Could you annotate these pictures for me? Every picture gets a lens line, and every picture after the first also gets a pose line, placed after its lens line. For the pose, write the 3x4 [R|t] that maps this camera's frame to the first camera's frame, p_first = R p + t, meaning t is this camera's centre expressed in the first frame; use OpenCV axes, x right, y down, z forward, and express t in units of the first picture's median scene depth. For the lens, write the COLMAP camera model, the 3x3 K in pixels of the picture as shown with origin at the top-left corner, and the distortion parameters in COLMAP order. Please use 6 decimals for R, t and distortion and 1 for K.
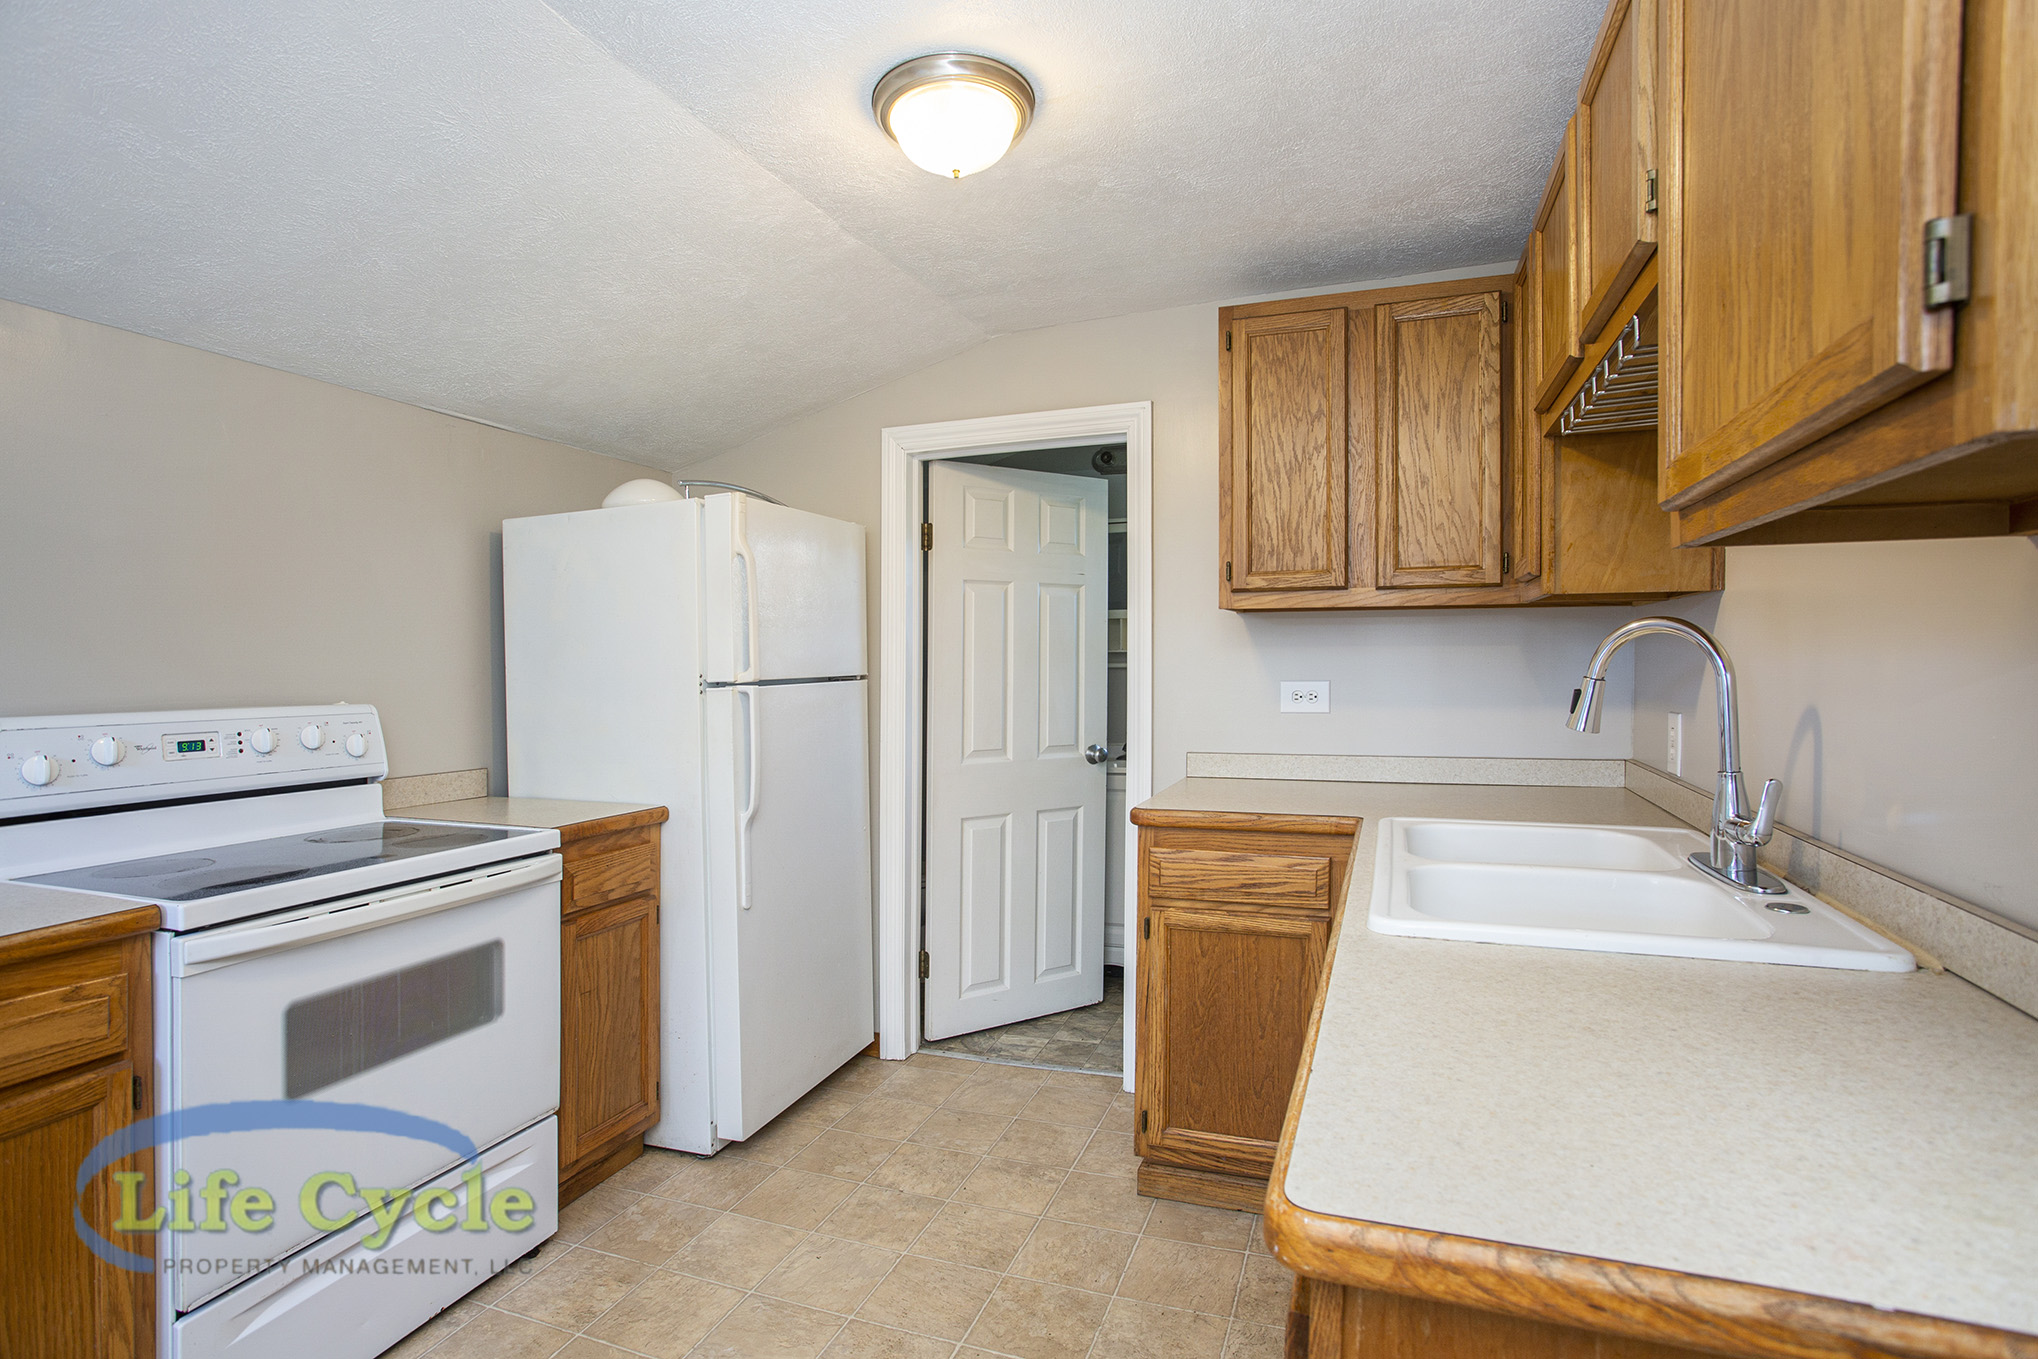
lens RADIAL K [[1048.7, 0, 1019.0], [0, 1048.7, 679.5], [0, 0, 1]] dist [-0.028229, 0.000081]
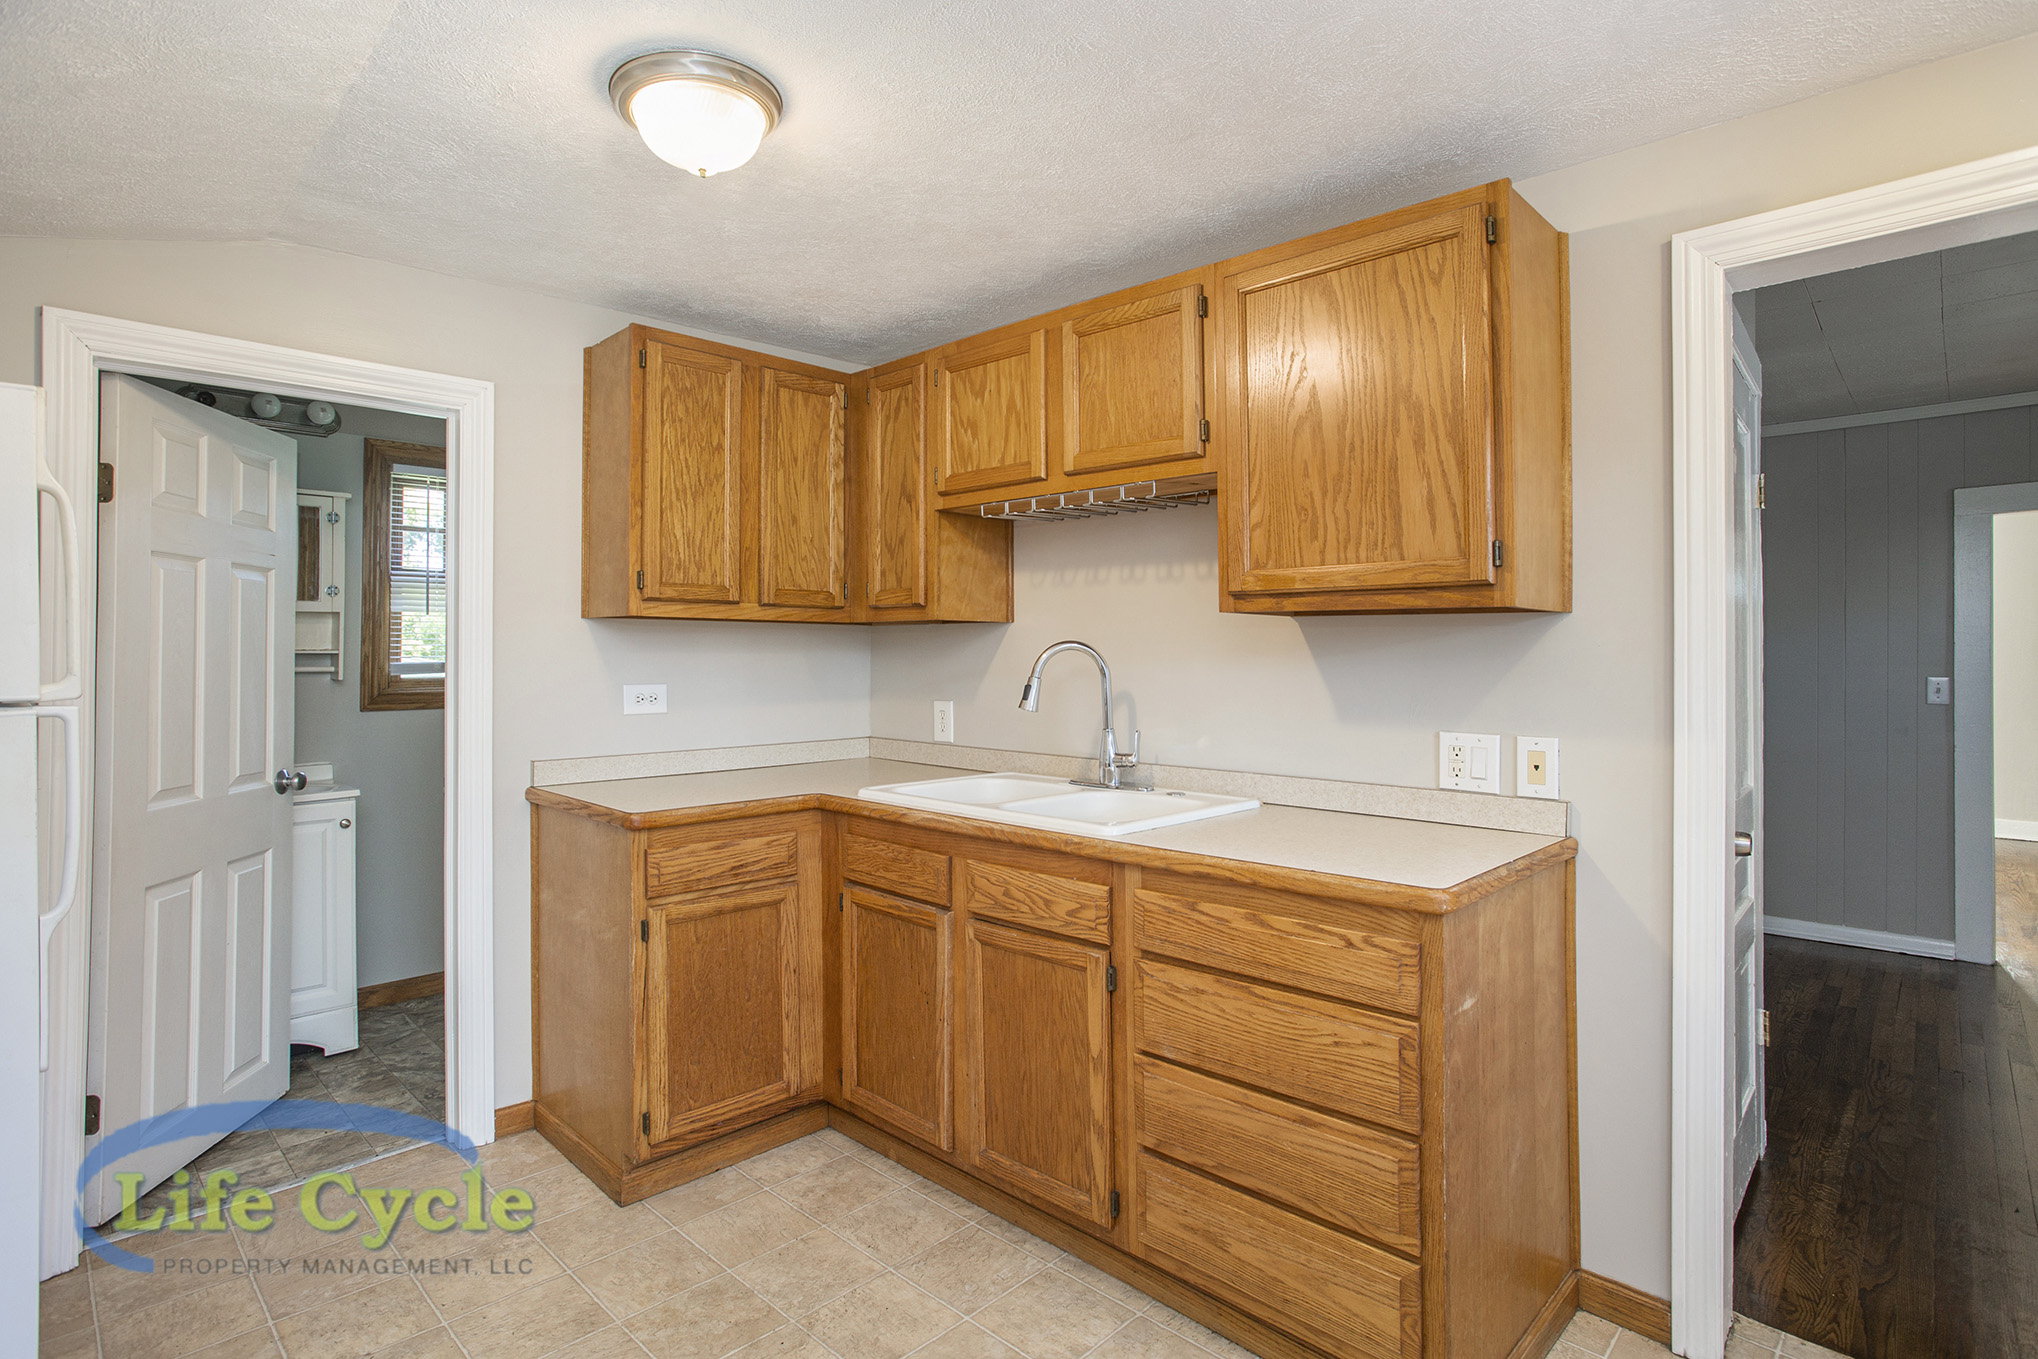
lens RADIAL K [[1053.3, 0, 1018.0], [0, 1053.3, 671.6], [0, 0, 1]] dist [-0.001469, 0.000101]
pose [[0.429493, -0.005307, 0.903055, -0.628146], [0.013554, 0.999908, -0.000570, -0.006929], [-0.902969, 0.012485, 0.429525, 0.229402]]
